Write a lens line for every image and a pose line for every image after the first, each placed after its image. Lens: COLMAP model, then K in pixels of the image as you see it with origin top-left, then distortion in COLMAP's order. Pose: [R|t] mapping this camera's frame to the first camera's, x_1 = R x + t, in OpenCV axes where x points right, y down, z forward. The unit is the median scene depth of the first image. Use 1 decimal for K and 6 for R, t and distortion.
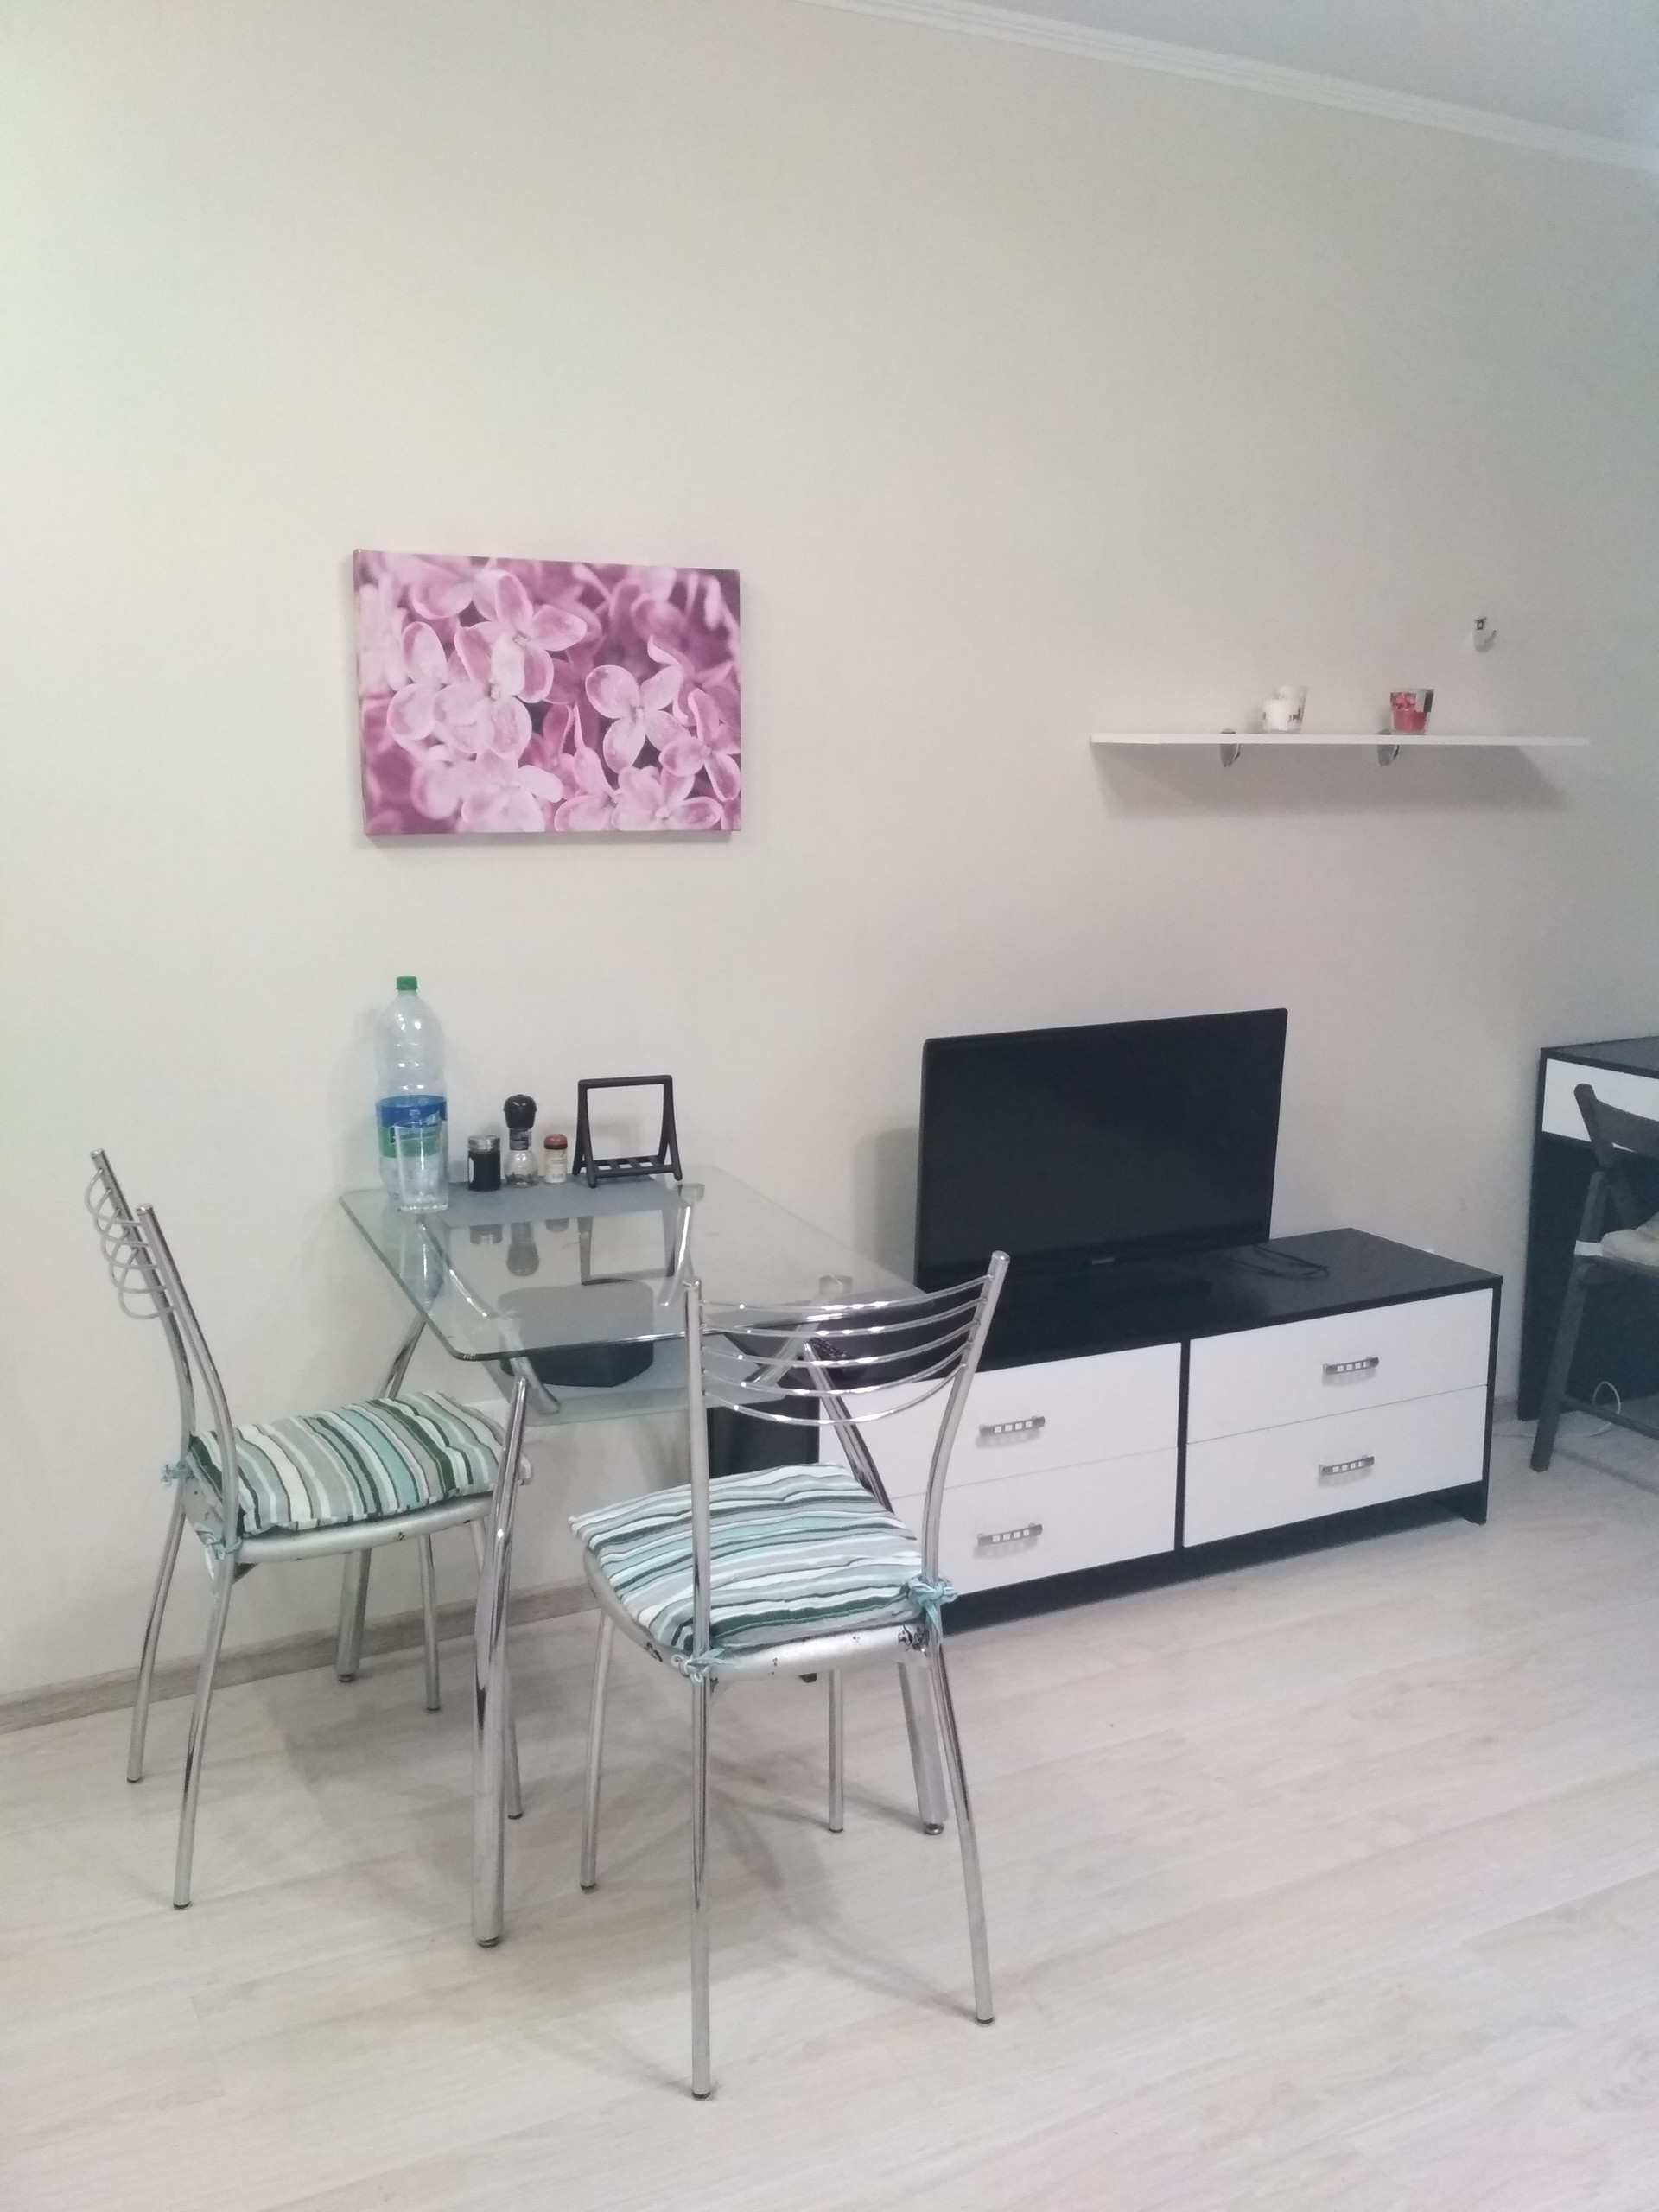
lens RADIAL K [[1971.8, 0, 823.6], [0, 1971.8, 1119.6], [0, 0, 1]] dist [0.101128, -0.195906]
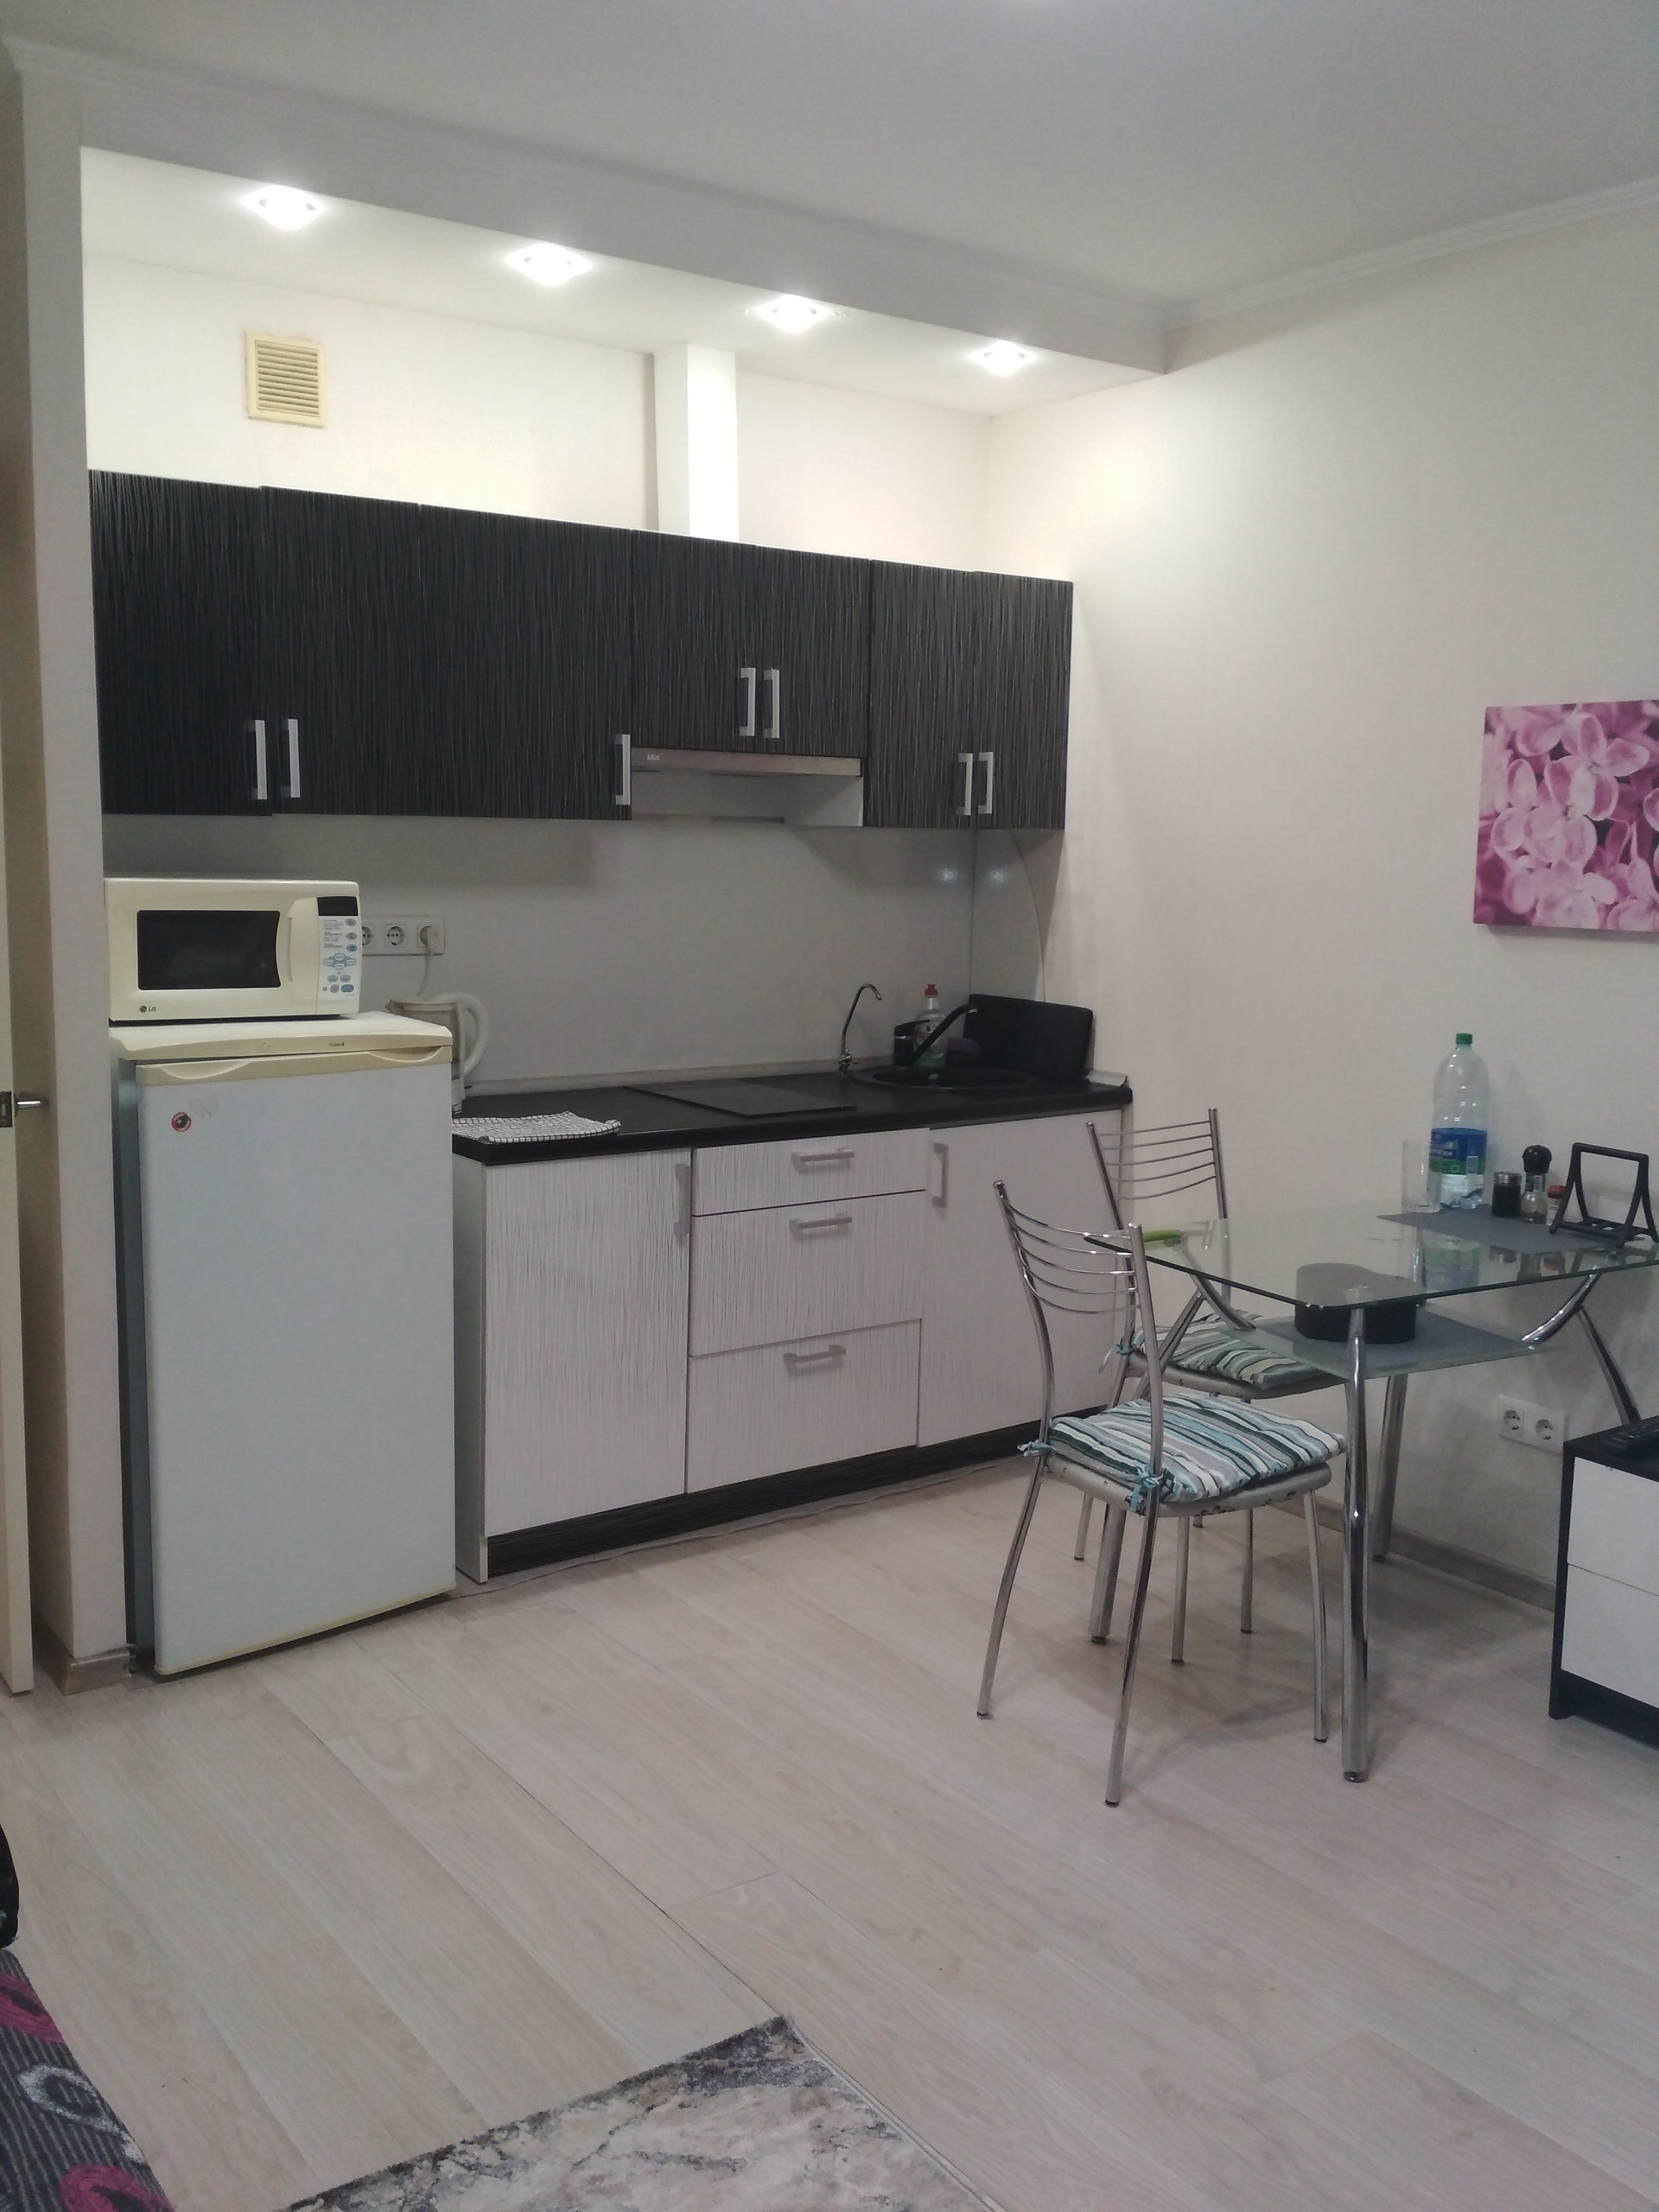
lens RADIAL K [[1971.8, 0, 839.0], [0, 1971.8, 1109.6], [0, 0, 1]] dist [0.101128, -0.195906]
pose [[0.145761, 0.136489, -0.979859, 0.968892], [-0.196191, 0.974755, 0.106593, -0.079582], [0.969671, 0.176702, 0.168859, 0.388087]]
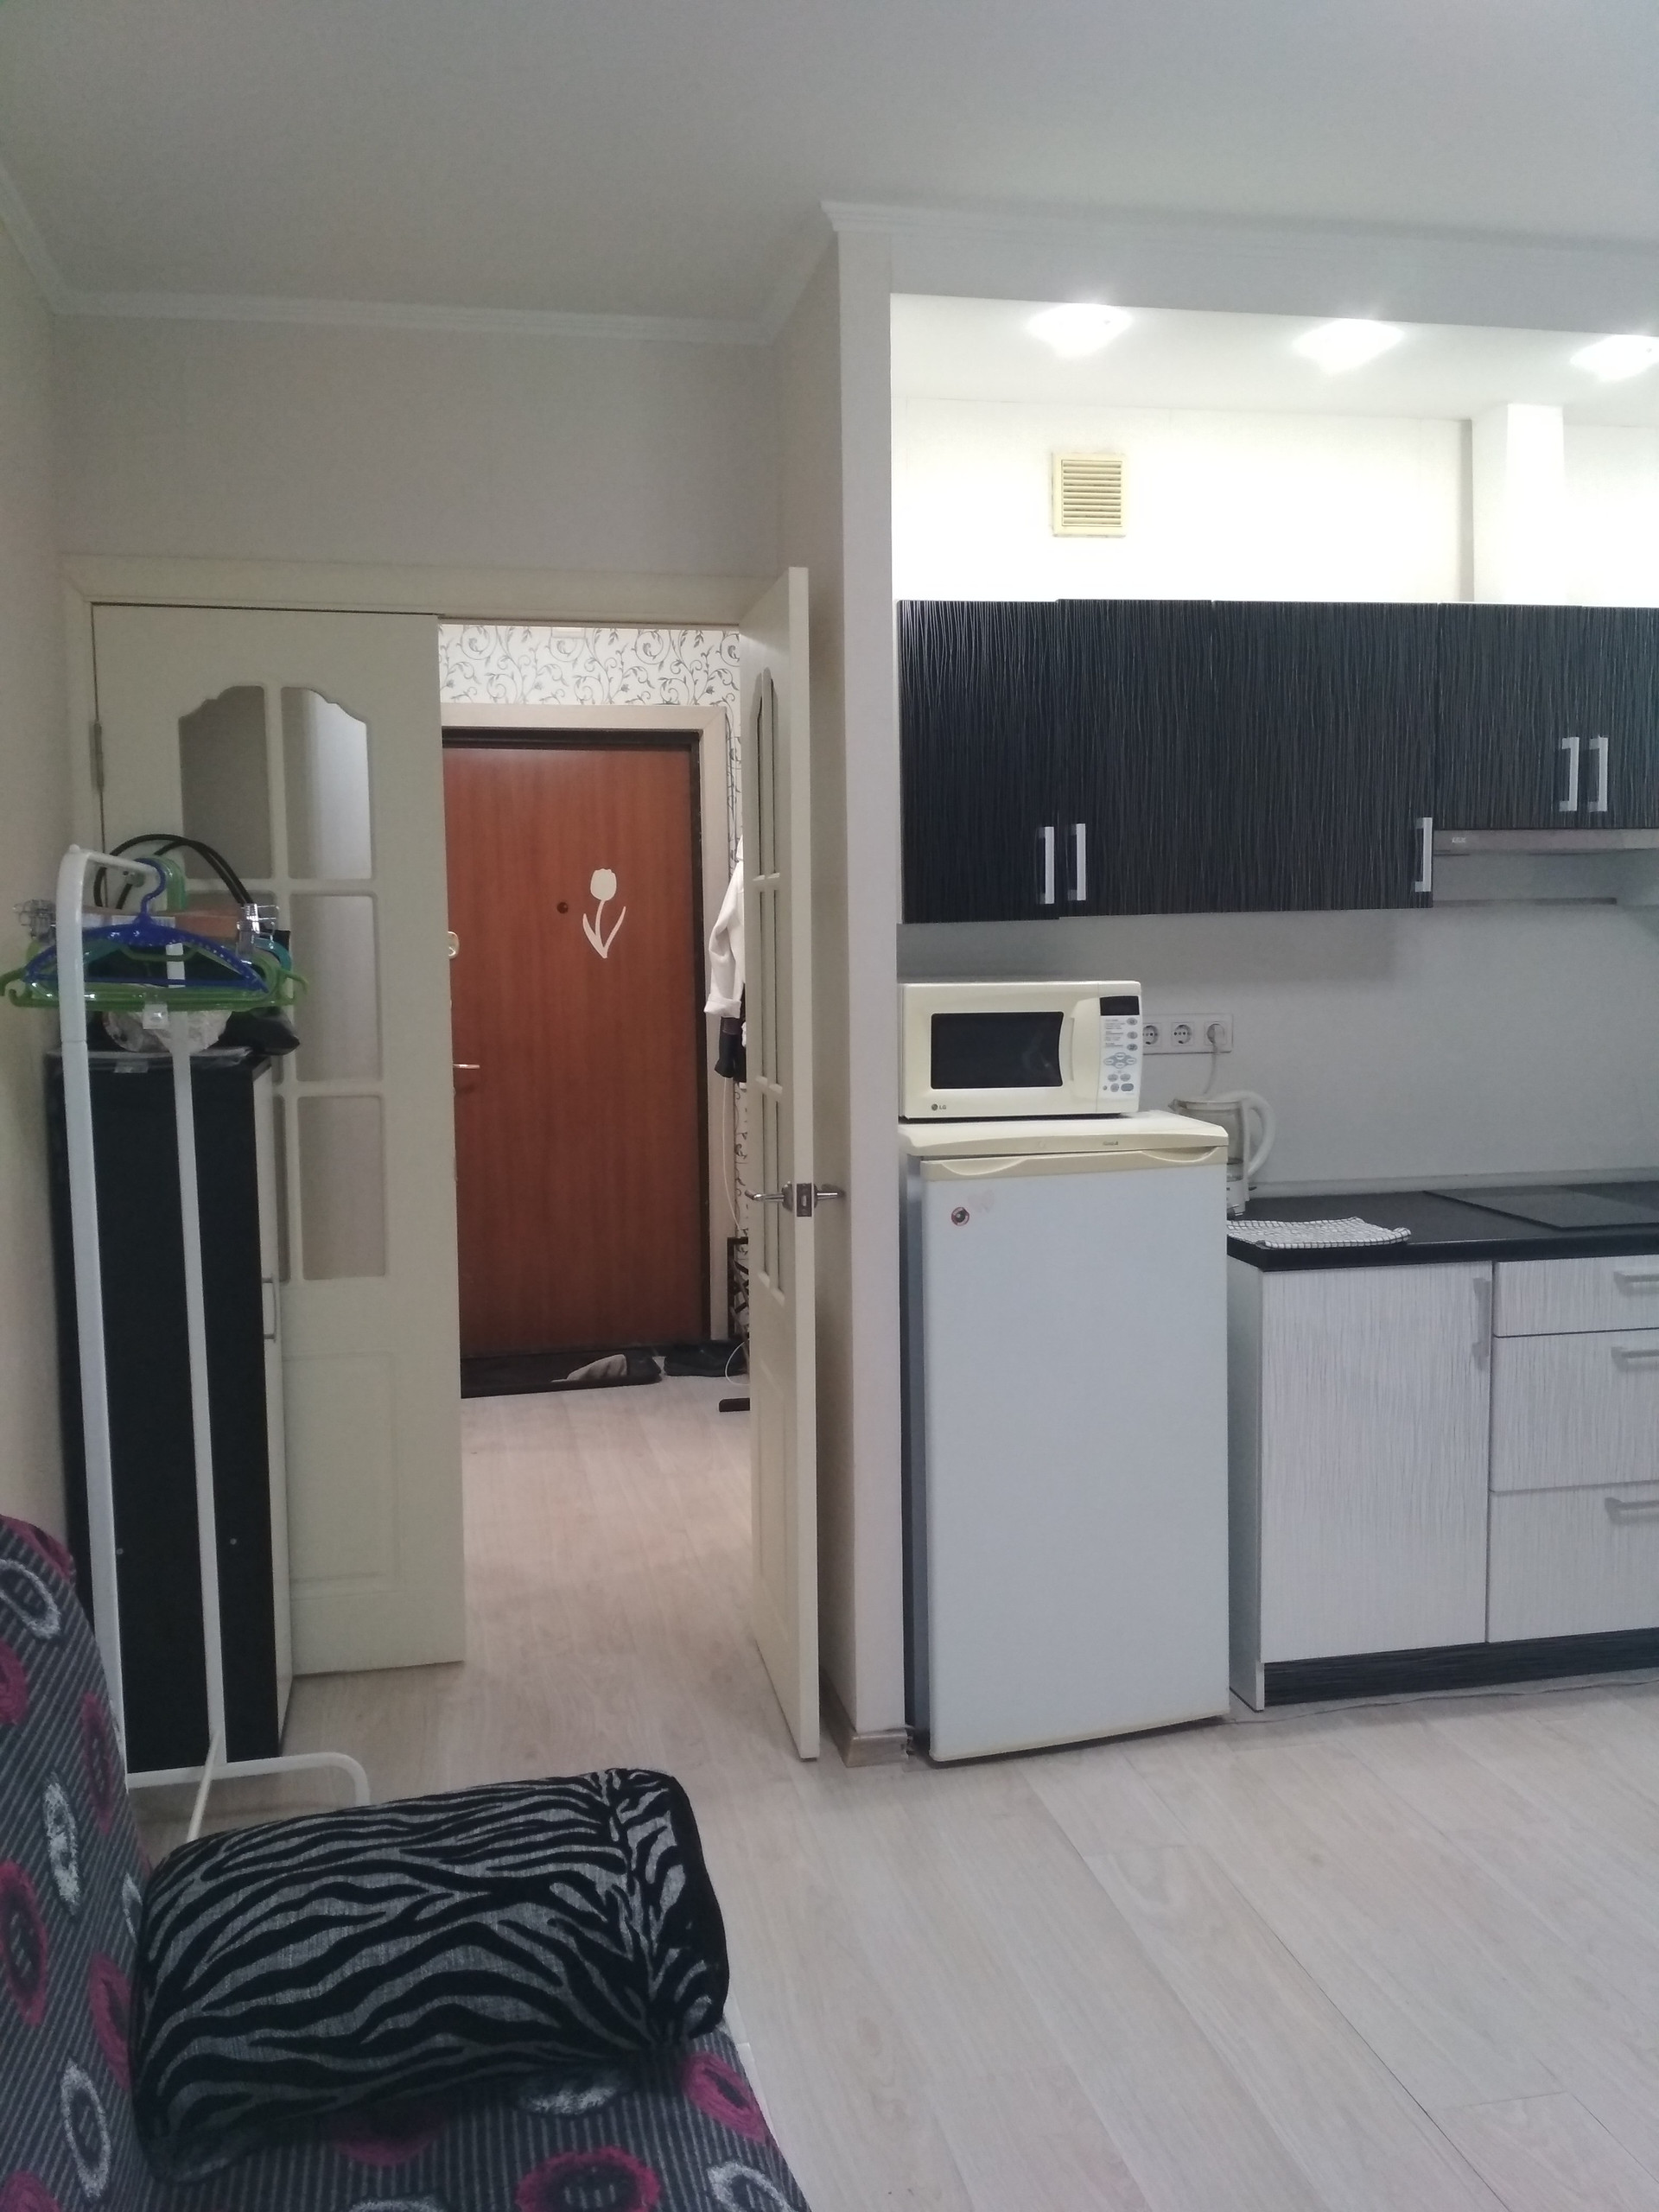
lens RADIAL K [[1971.8, 0, 850.8], [0, 1971.8, 1097.1], [0, 0, 1]] dist [0.101128, -0.195906]
pose [[-0.270639, 0.086427, -0.958793, 0.930731], [-0.161818, 0.977707, 0.133808, -0.091462], [0.948983, 0.191364, -0.250620, 0.430751]]
